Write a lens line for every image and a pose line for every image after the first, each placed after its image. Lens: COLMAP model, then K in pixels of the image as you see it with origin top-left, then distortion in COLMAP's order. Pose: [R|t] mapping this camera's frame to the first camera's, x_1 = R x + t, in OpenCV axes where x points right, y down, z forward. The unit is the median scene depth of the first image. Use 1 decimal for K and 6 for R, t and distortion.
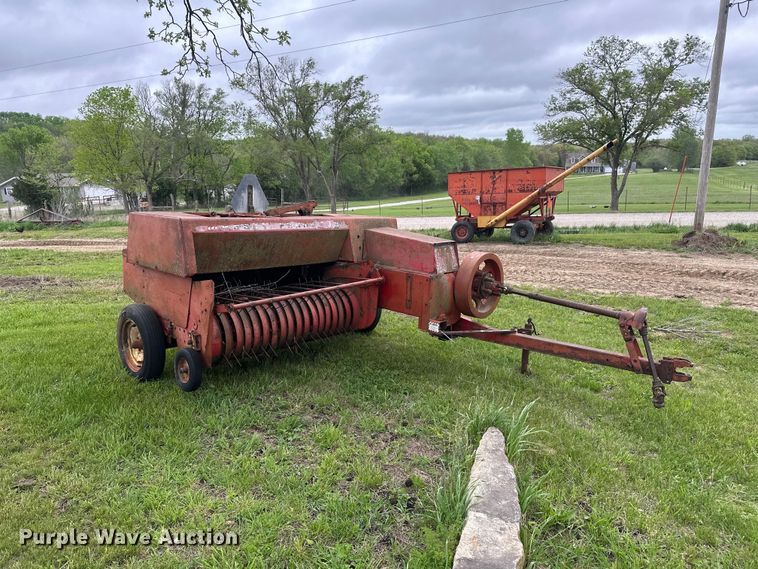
lens RADIAL K [[543.9, 0, 369.6], [0, 543.9, 283.3], [0, 0, 1]] dist [0.004713, -0.005319]
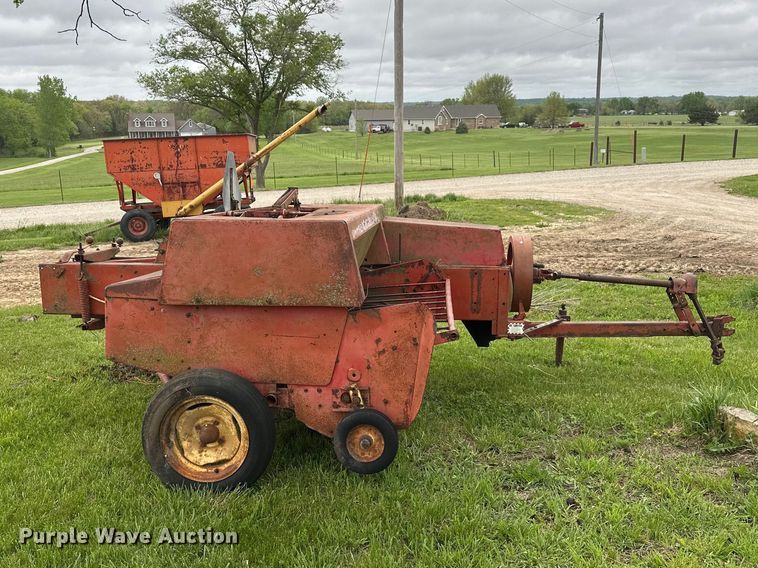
lens RADIAL K [[732.2, 0, 379.0], [0, 732.2, 284.0], [0, 0, 1]] dist [0.113555, -0.195368]
pose [[0.769345, -0.127391, 0.626004, -0.203985], [0.132263, 0.990447, 0.039007, -0.016261], [-0.624992, 0.052787, 0.778844, 0.067630]]
